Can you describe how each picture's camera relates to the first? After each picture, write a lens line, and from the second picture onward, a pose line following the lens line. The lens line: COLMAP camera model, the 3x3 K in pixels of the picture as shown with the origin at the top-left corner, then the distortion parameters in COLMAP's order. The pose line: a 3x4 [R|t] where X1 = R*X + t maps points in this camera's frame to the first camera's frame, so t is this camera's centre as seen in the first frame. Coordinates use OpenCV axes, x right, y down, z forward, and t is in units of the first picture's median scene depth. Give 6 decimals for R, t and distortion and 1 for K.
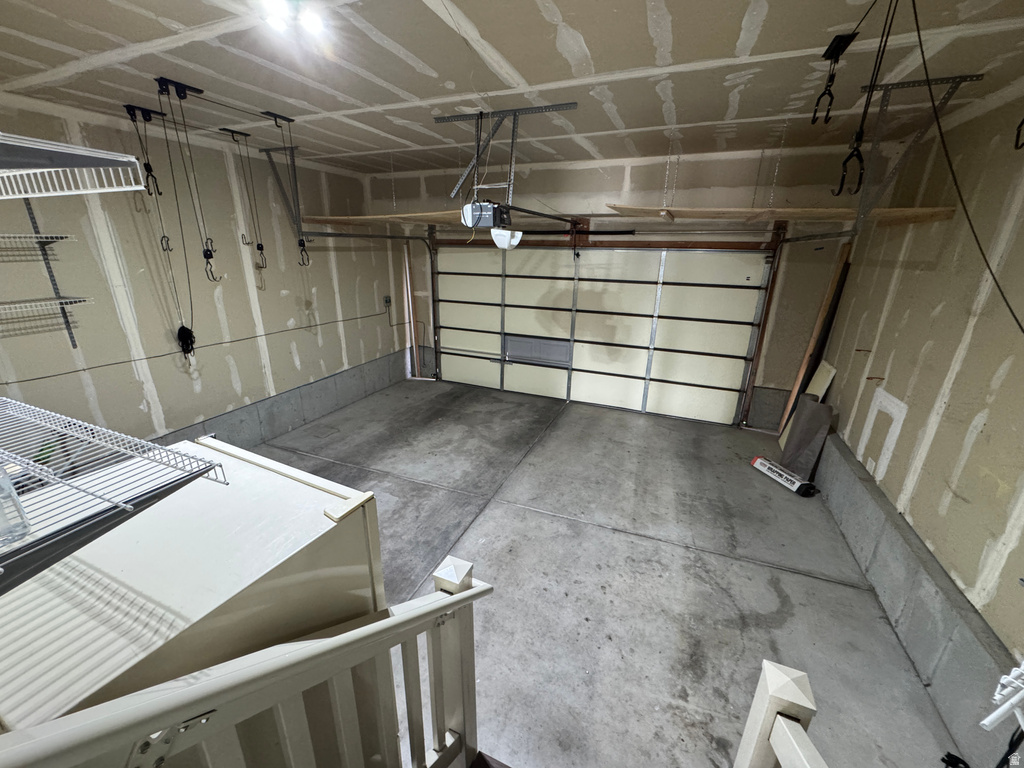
lens RADIAL K [[409.1, 0, 510.4], [0, 409.1, 382.7], [0, 0, 1]] dist [-0.005782, 0.000577]
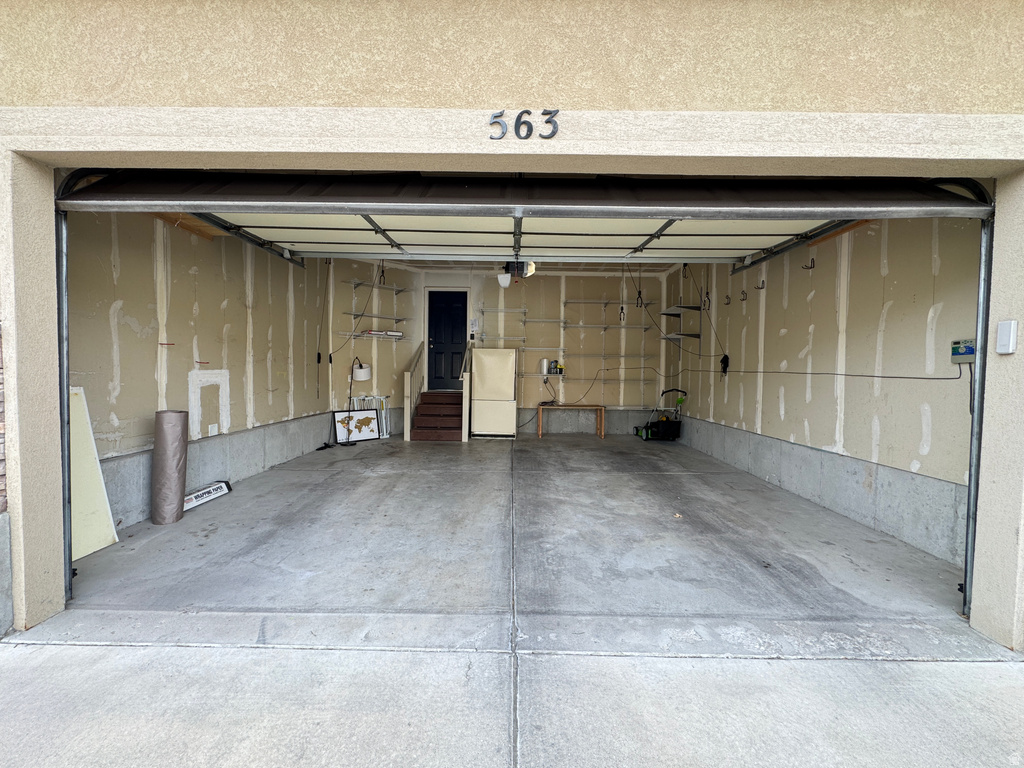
lens RADIAL K [[409.1, 0, 510.8], [0, 409.1, 383.8], [0, 0, 1]] dist [-0.005782, 0.000577]
pose [[-0.924927, -0.016067, -0.379805, 0.333976], [-0.146632, 0.936867, 0.317457, -0.287304], [0.350726, 0.349316, -0.868890, 1.493868]]
